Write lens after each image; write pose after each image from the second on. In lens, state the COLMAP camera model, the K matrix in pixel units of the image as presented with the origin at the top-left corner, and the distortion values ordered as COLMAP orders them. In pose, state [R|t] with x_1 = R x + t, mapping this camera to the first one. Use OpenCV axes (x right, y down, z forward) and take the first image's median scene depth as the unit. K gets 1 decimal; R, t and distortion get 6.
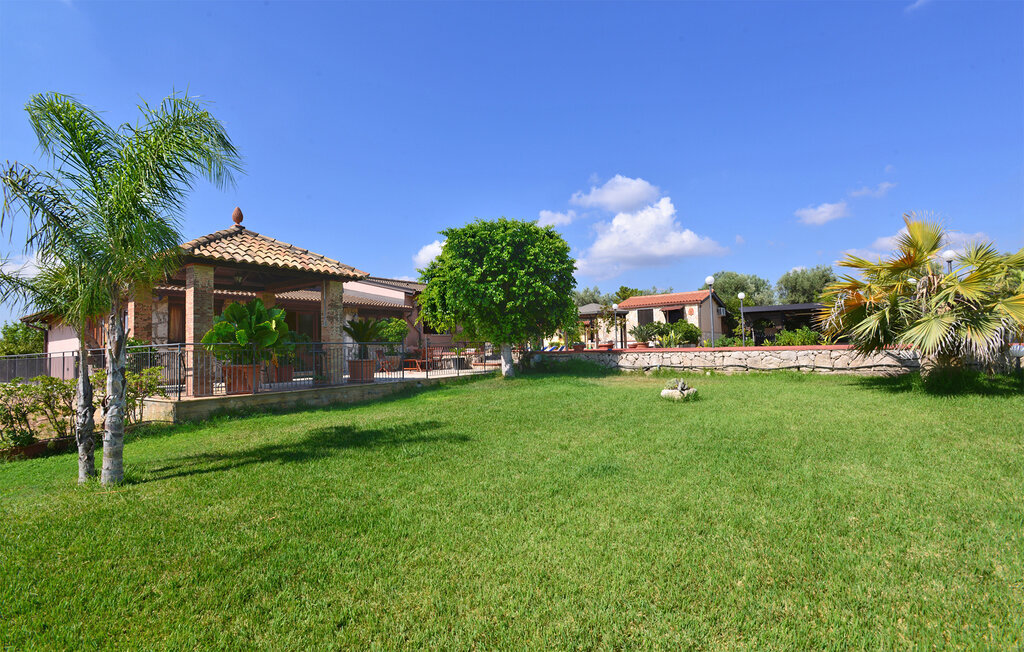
lens RADIAL K [[519.5, 0, 510.1], [0, 519.5, 325.2], [0, 0, 1]] dist [0.004338, 0.000315]
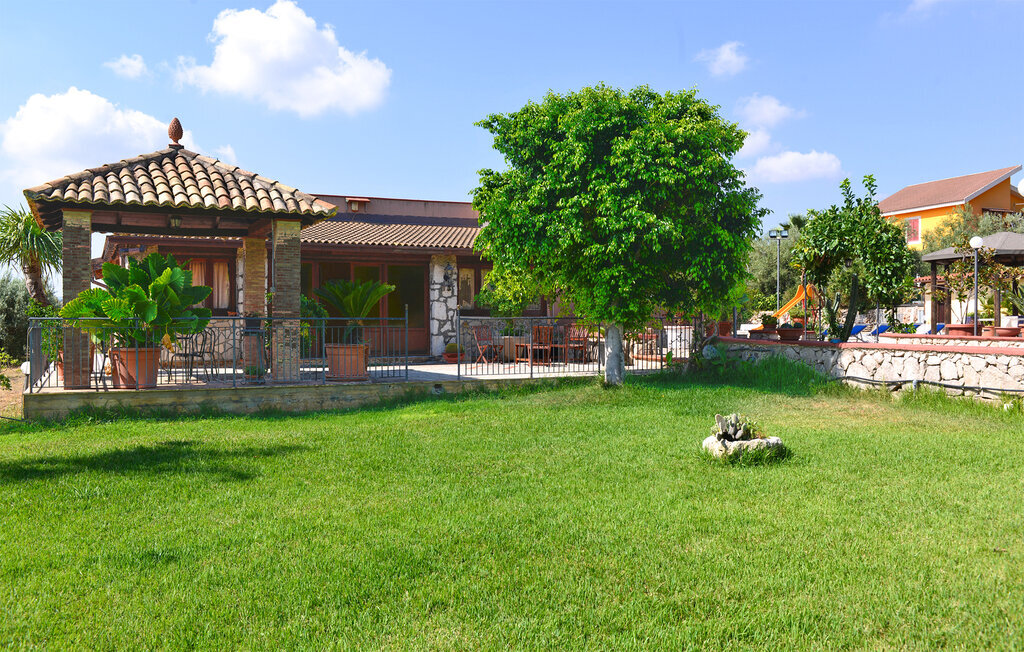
lens RADIAL K [[976.6, 0, 511.9], [0, 976.6, 325.5], [0, 0, 1]] dist [-0.012993, 0.000000]
pose [[0.848452, 0.030239, -0.528408, 0.463744], [0.003995, 0.997972, 0.063525, -0.027168], [0.529257, -0.056009, 0.846611, 0.107438]]
